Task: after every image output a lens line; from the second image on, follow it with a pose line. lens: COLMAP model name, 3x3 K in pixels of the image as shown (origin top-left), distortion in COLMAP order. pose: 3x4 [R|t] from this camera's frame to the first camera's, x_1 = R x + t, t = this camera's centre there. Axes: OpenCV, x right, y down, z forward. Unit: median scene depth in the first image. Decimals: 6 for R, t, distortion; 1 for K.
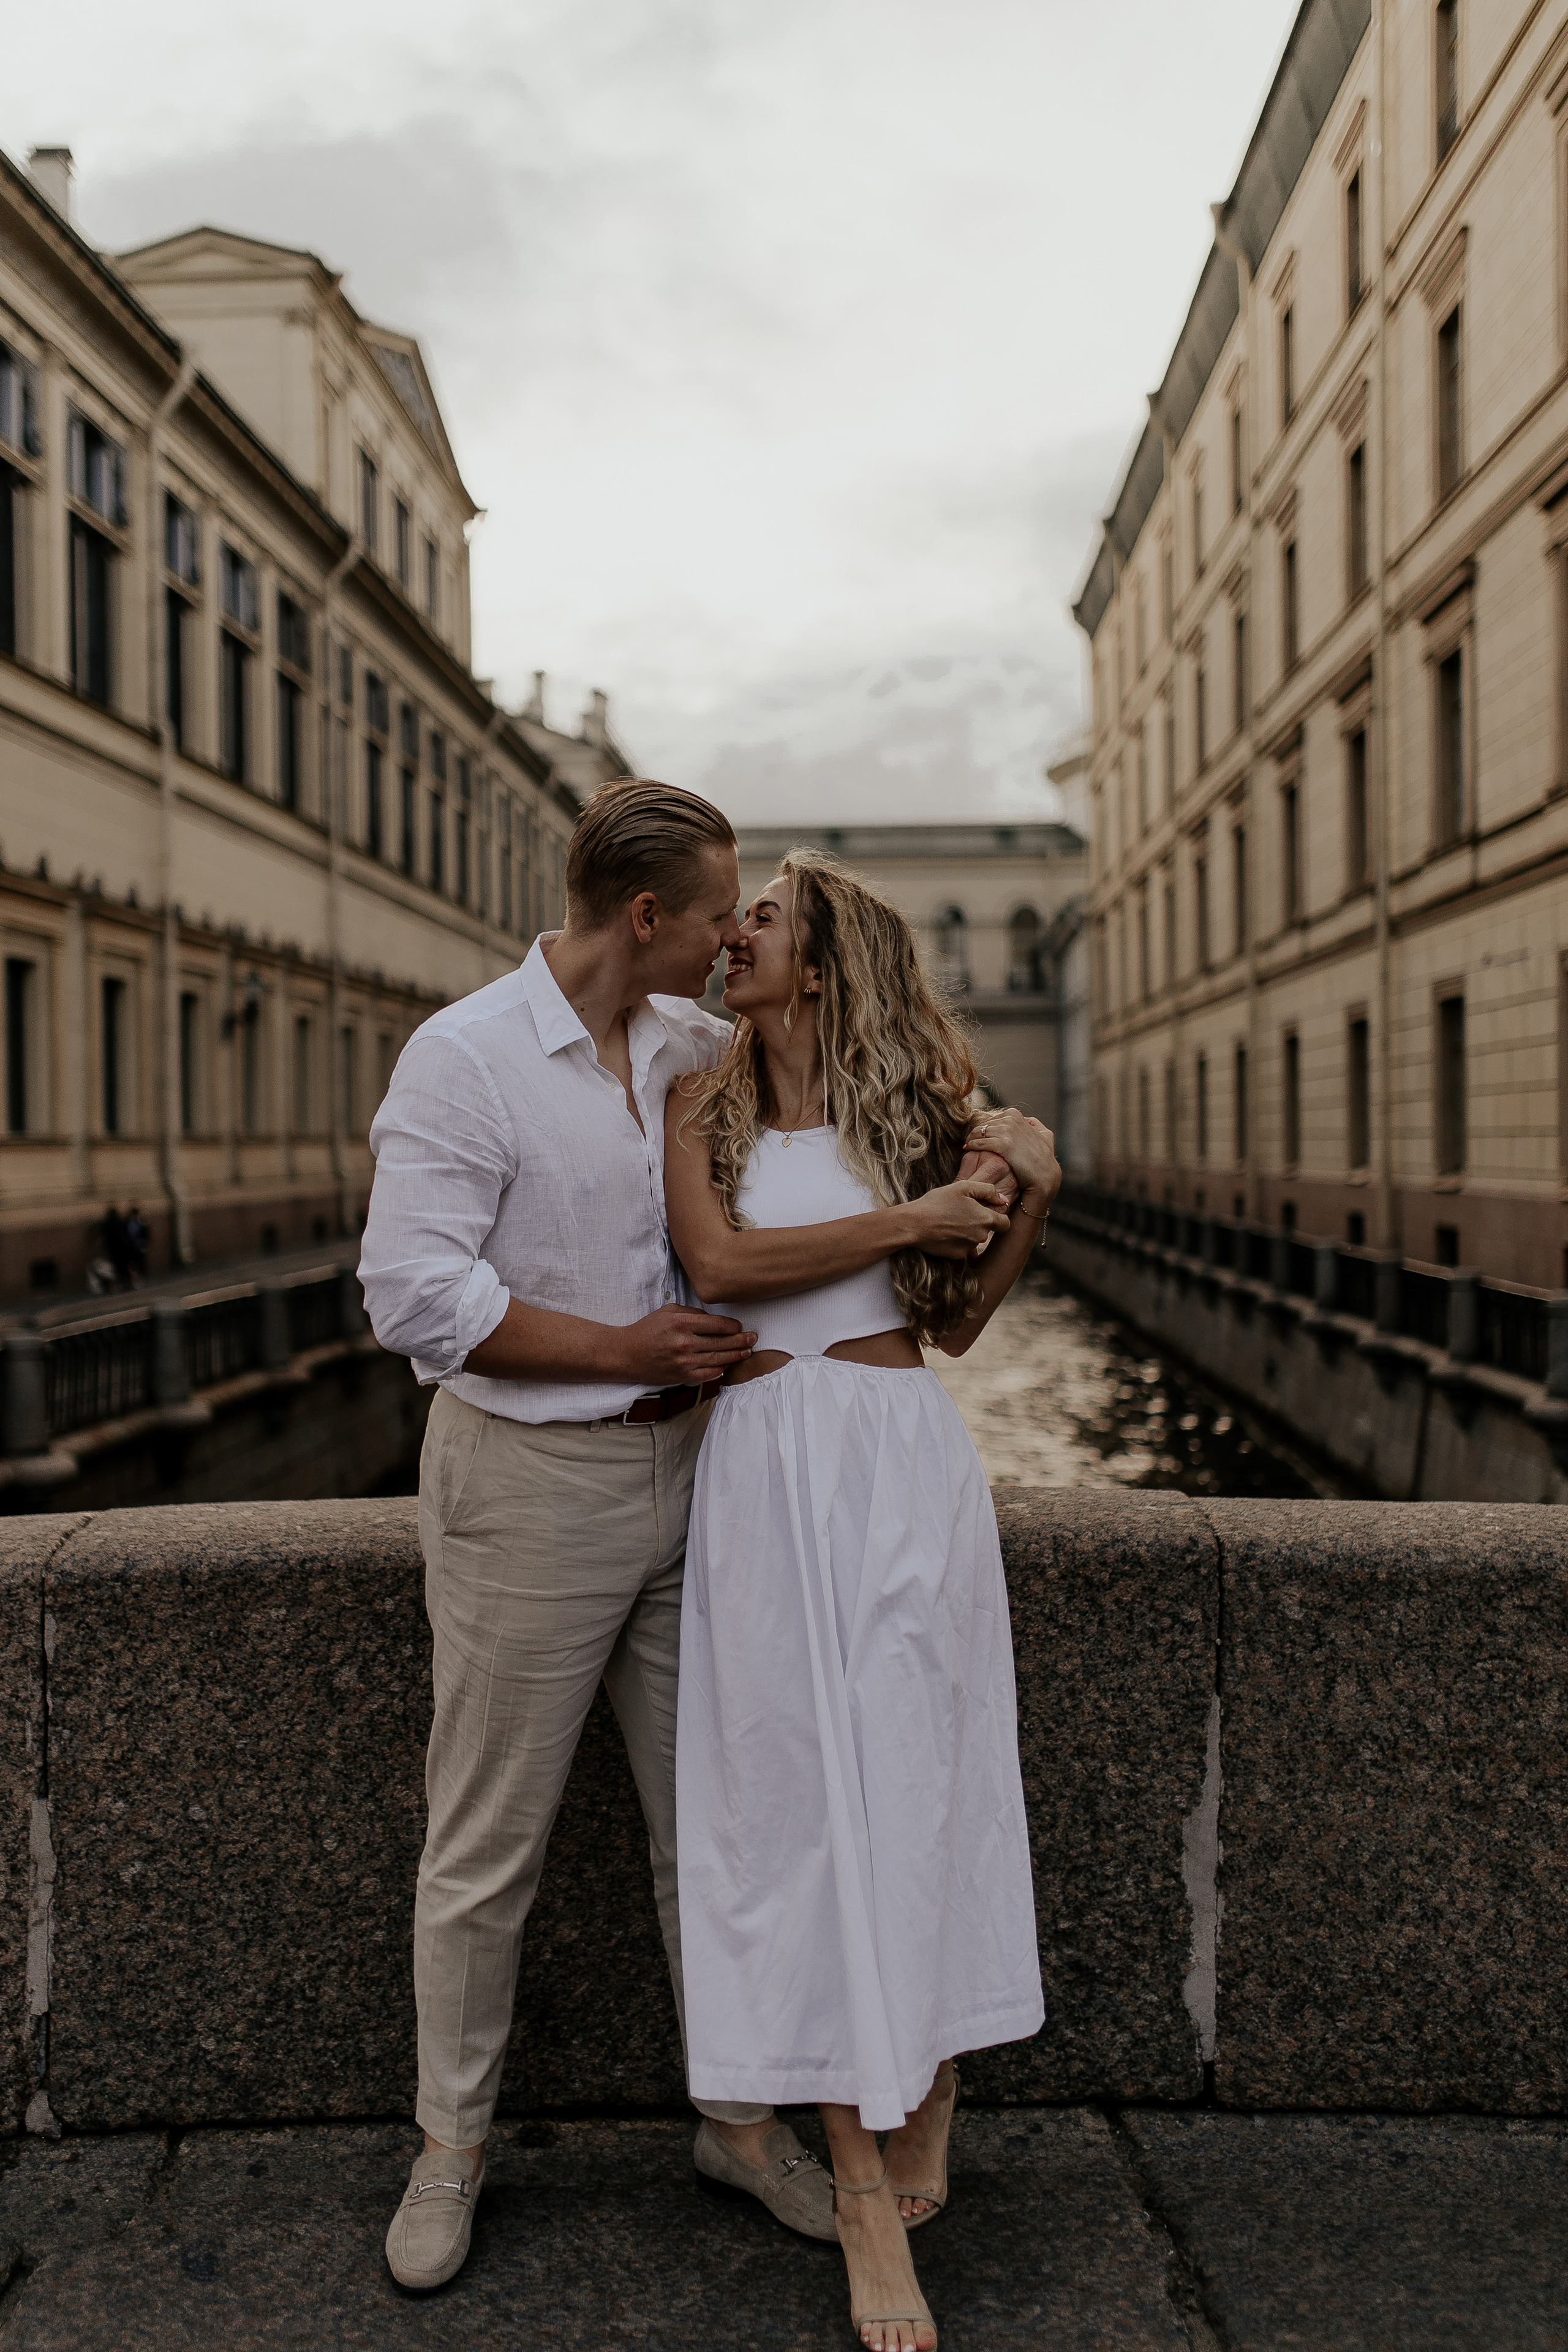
lens RADIAL K [[2349.8, 0, 784.0], [0, 2349.8, 1151.0], [0, 0, 1]] dist [-0.016146, 0.125971]
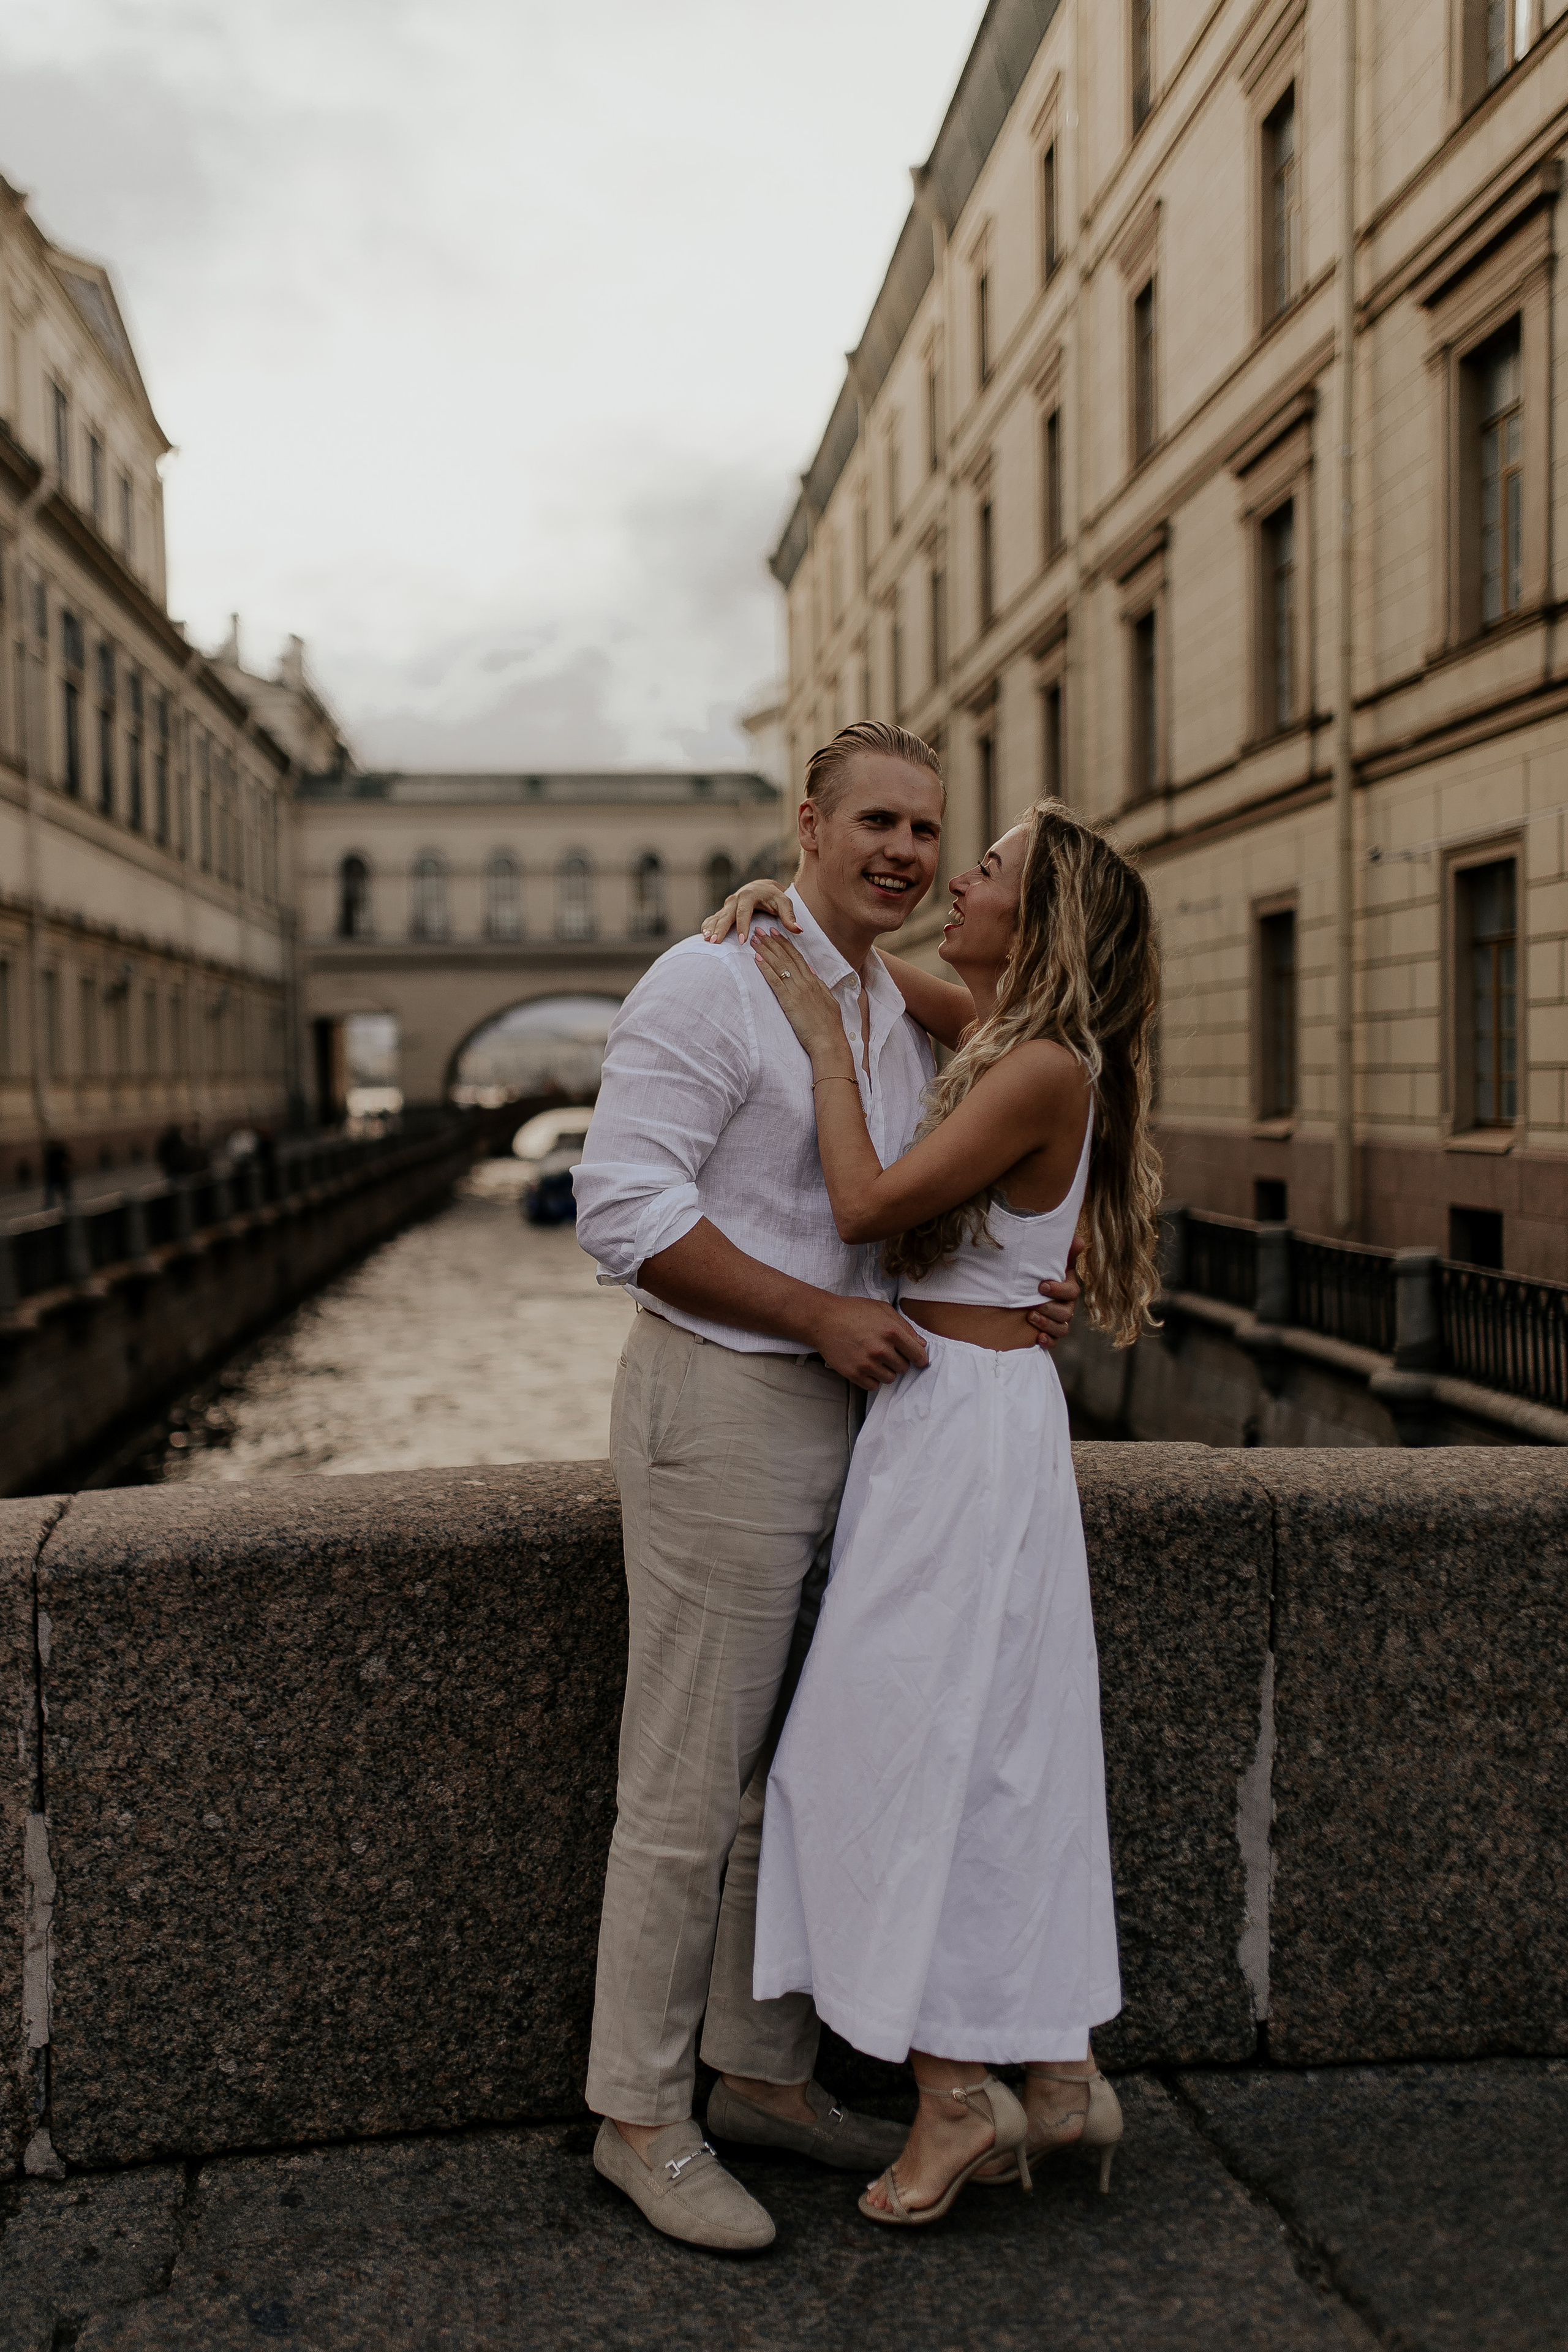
lens RADIAL K [[2279.5, 0, 784.0], [0, 2279.5, 1176.0], [0, 0, 1]] dist [-0.013752, 0.124183]
pose [[0.991246, -0.009874, 0.131654, -0.139804], [0.004994, 0.999290, 0.037349, -0.003184], [-0.131930, -0.036364, 0.990592, 0.091833]]
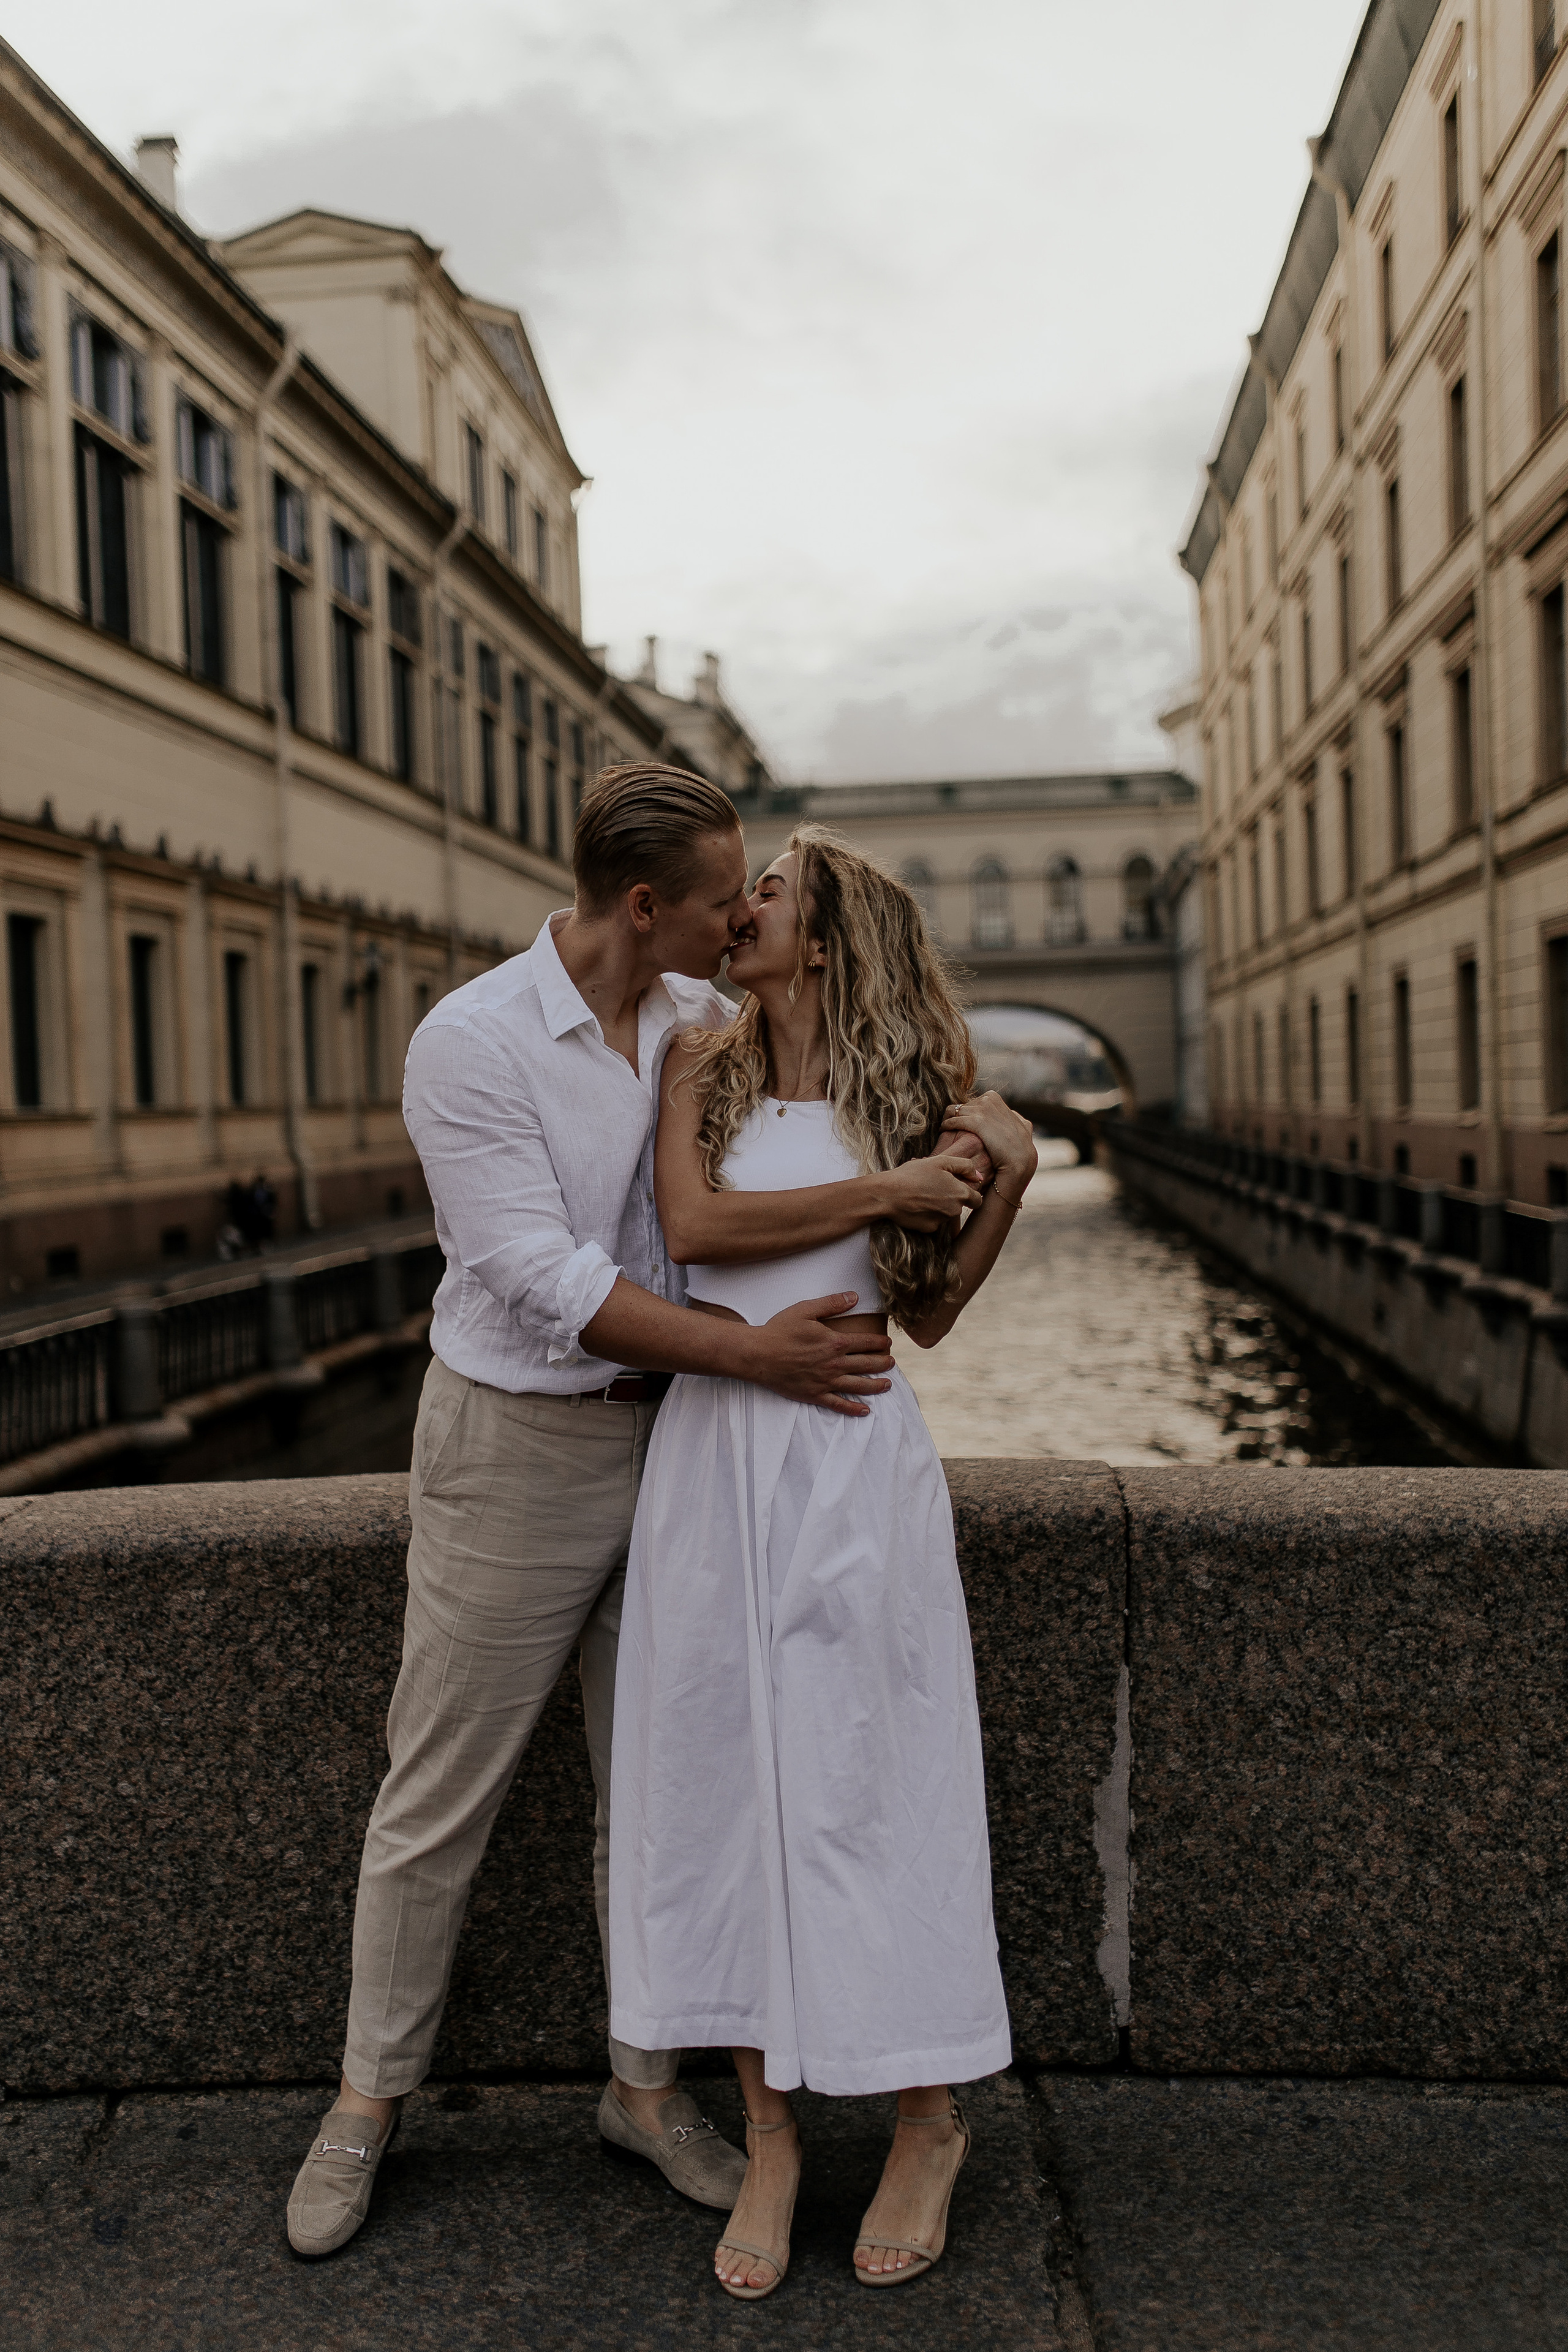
lens RADIAL K [[2317.5, 0, 778.7], [0, 2317.5, 1162.3], [0, 0, 1]] dist [-0.016733, 0.127961]
pose [[0.998192, -0.021159, -0.056267, 0.096367], [0.022537, 0.999459, 0.023968, -0.009842], [0.055729, -0.025193, 0.998128, 0.010343]]
